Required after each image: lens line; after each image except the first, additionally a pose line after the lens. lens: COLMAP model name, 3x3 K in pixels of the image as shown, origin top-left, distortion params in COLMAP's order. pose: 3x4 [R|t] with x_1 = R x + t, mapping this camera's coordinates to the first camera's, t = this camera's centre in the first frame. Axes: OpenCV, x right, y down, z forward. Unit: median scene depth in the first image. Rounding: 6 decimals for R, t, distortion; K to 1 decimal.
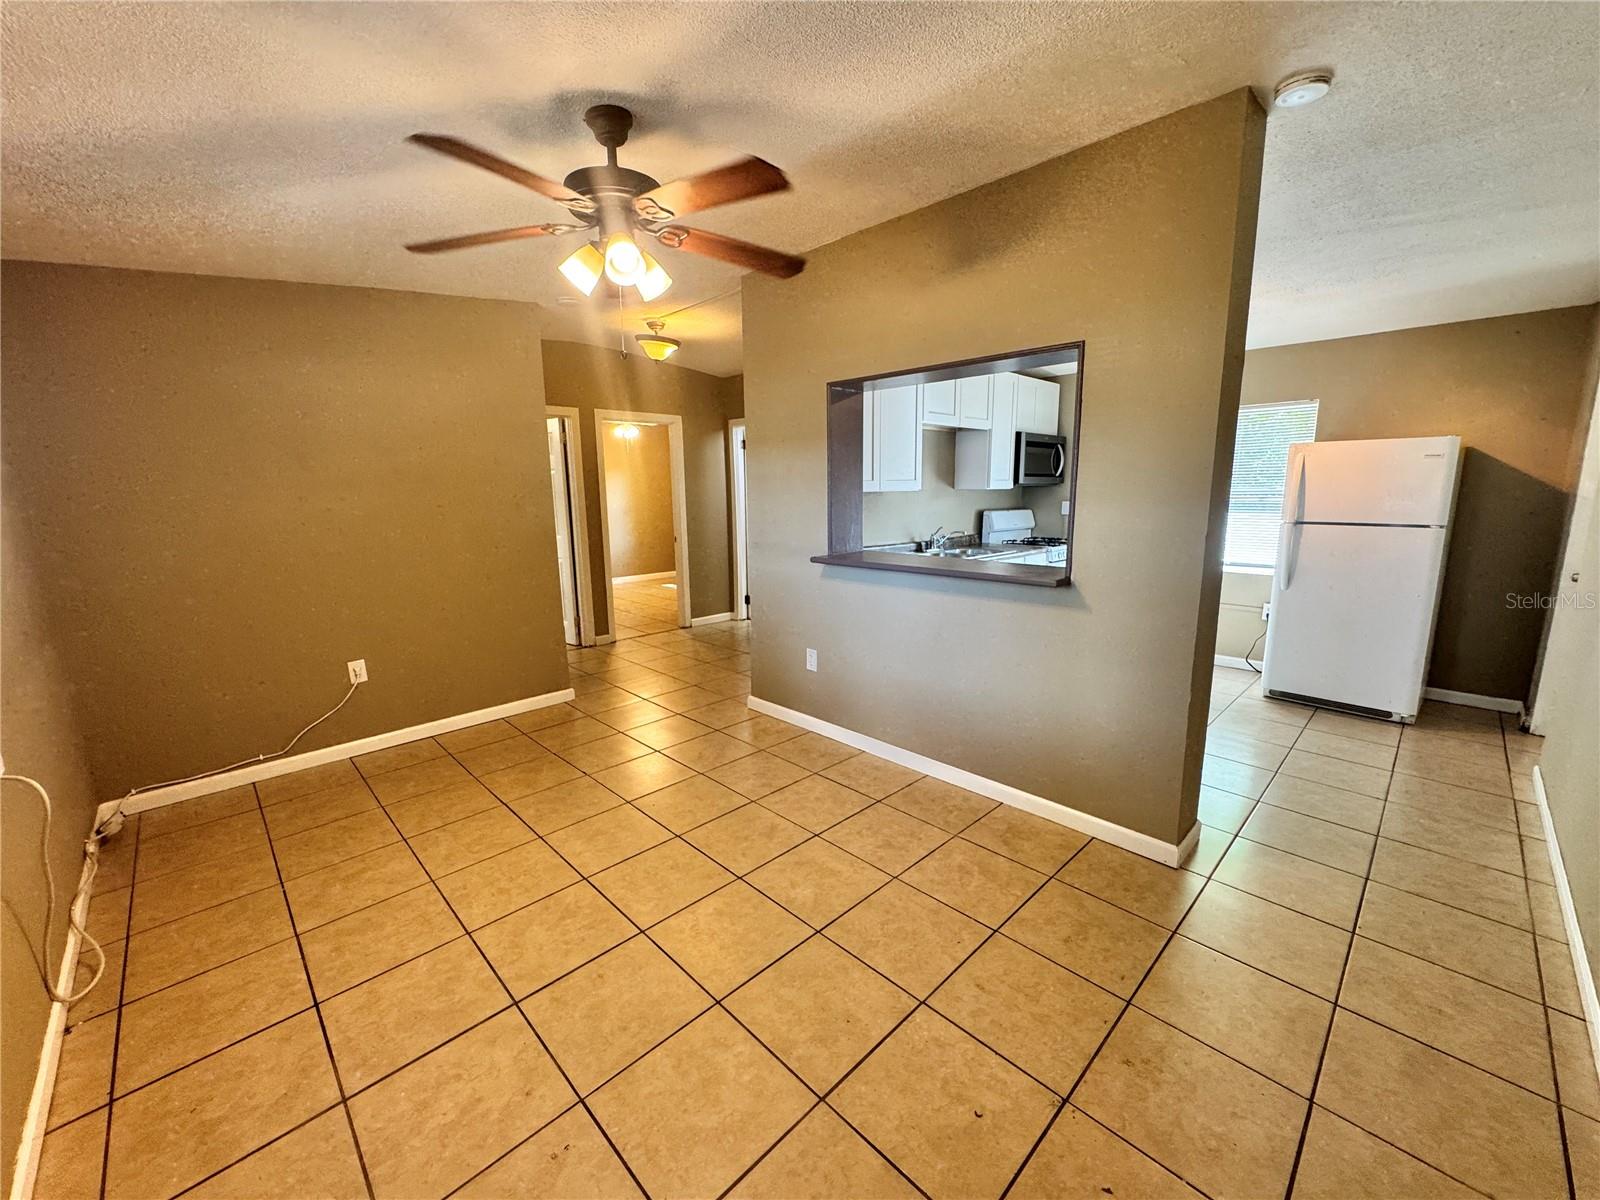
lens RADIAL K [[640.0, 0, 798.8], [0, 640.0, 600.5], [0, 0, 1]] dist [-0.005310, 0.000089]
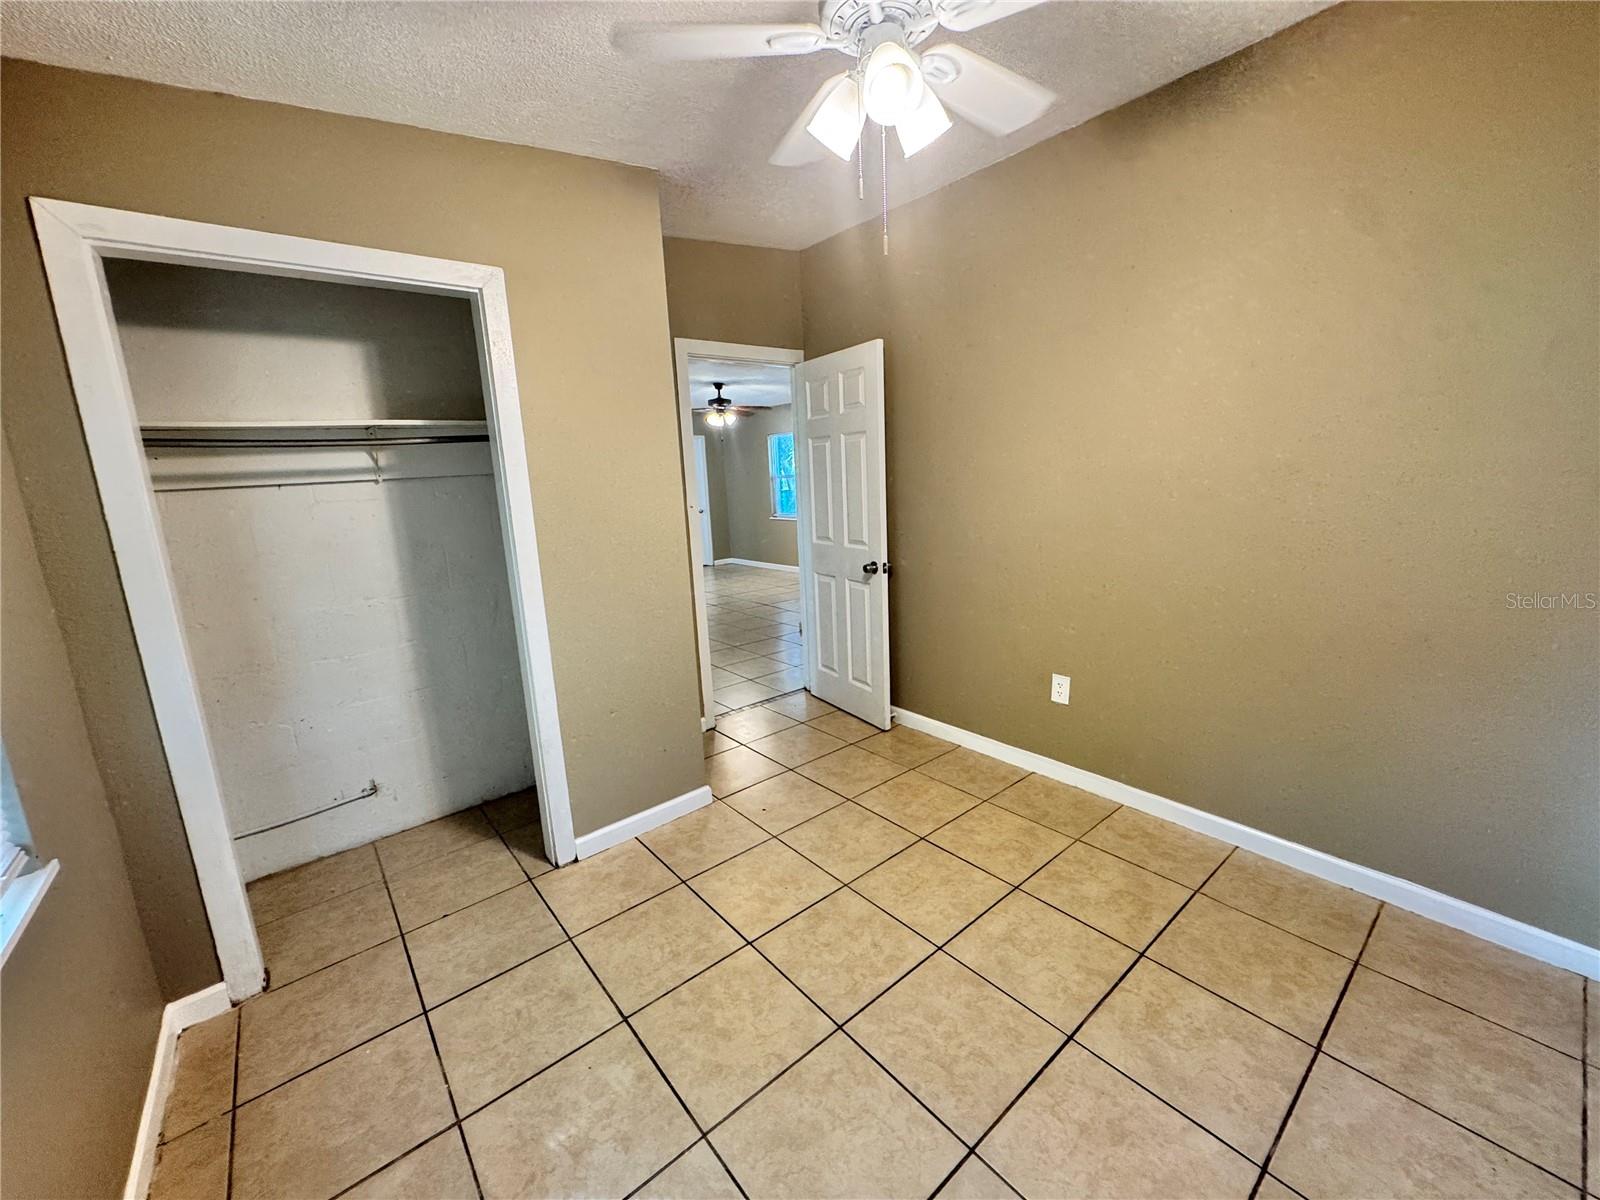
lens RADIAL K [[640.0, 0, 803.6], [0, 640.0, 600.0], [0, 0, 1]] dist [-0.005310, 0.000089]
pose [[0.996685, -0.018603, -0.079198, -0.133936], [0.021075, 0.999313, 0.030496, -0.024802], [0.078576, -0.032064, 0.996392, 0.136307]]
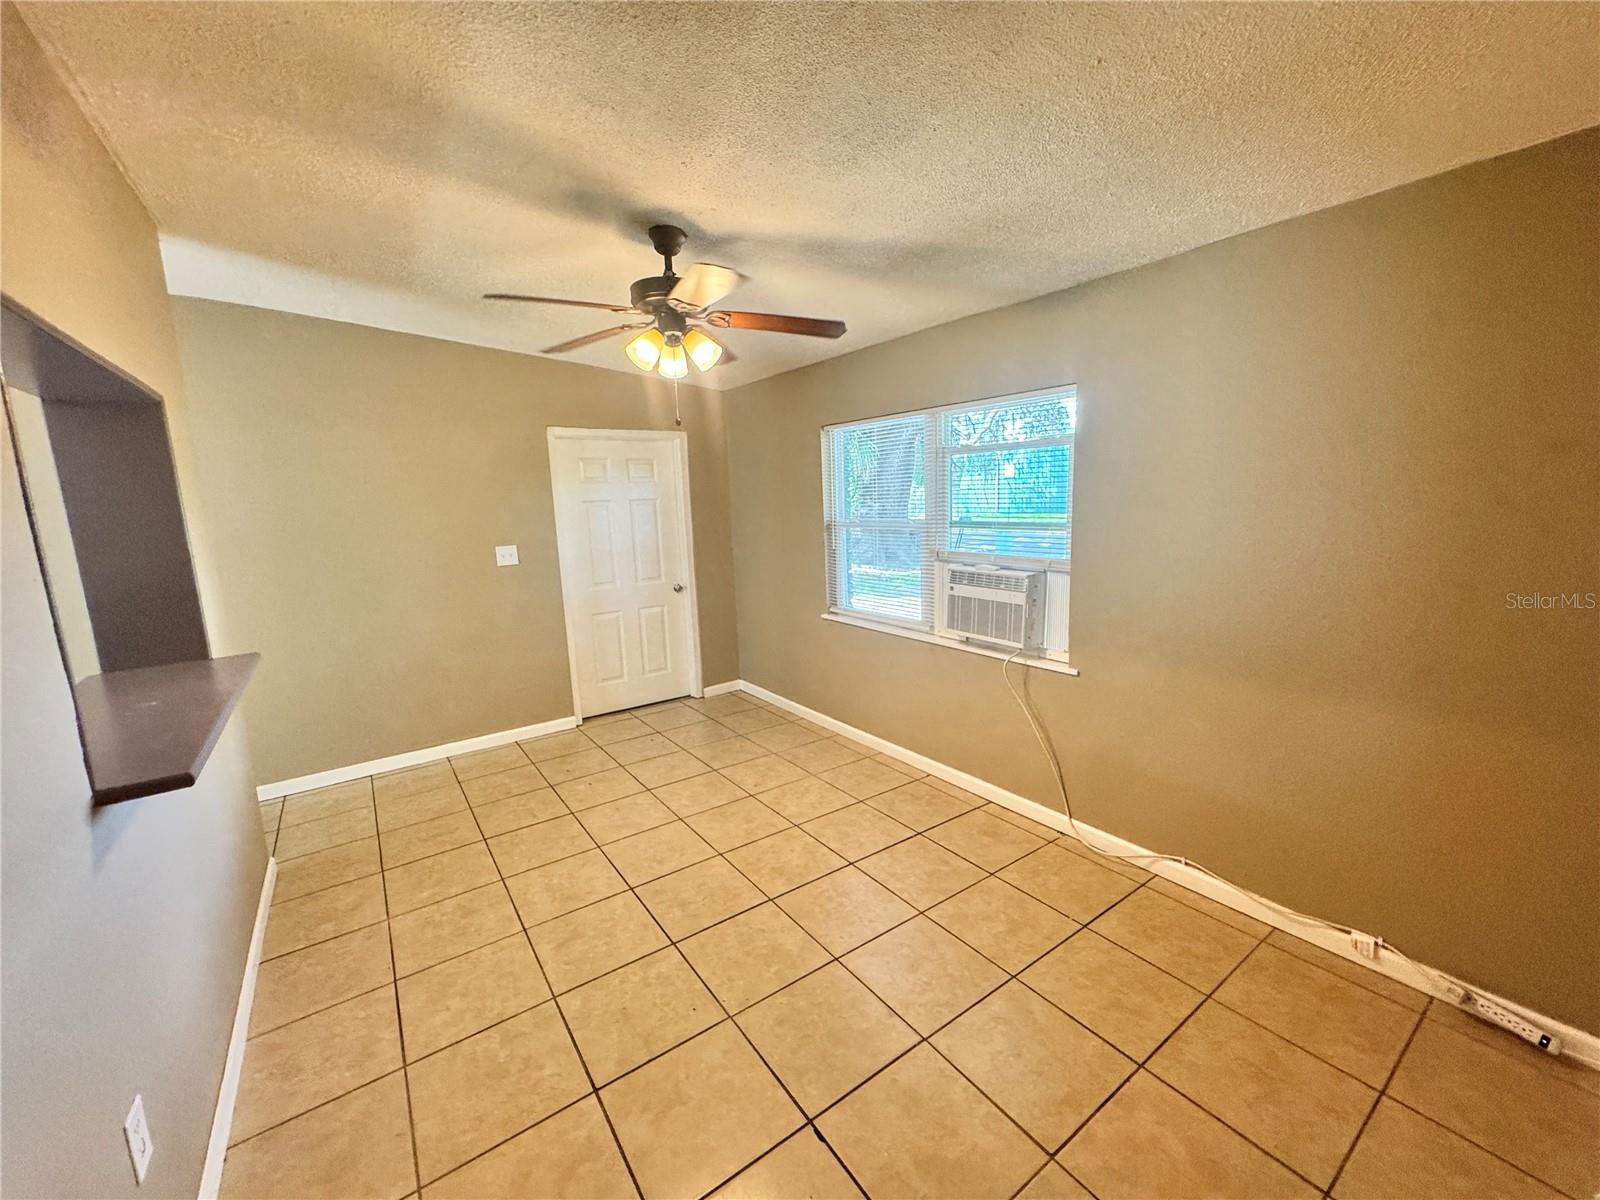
lens RADIAL K [[640.0, 0, 798.9], [0, 640.0, 599.3], [0, 0, 1]] dist [-0.005310, 0.000089]
pose [[-0.986901, 0.021059, 0.159944, -0.397923], [0.072847, 0.942780, 0.325360, -0.258771], [-0.143940, 0.332750, -0.931965, 1.288495]]
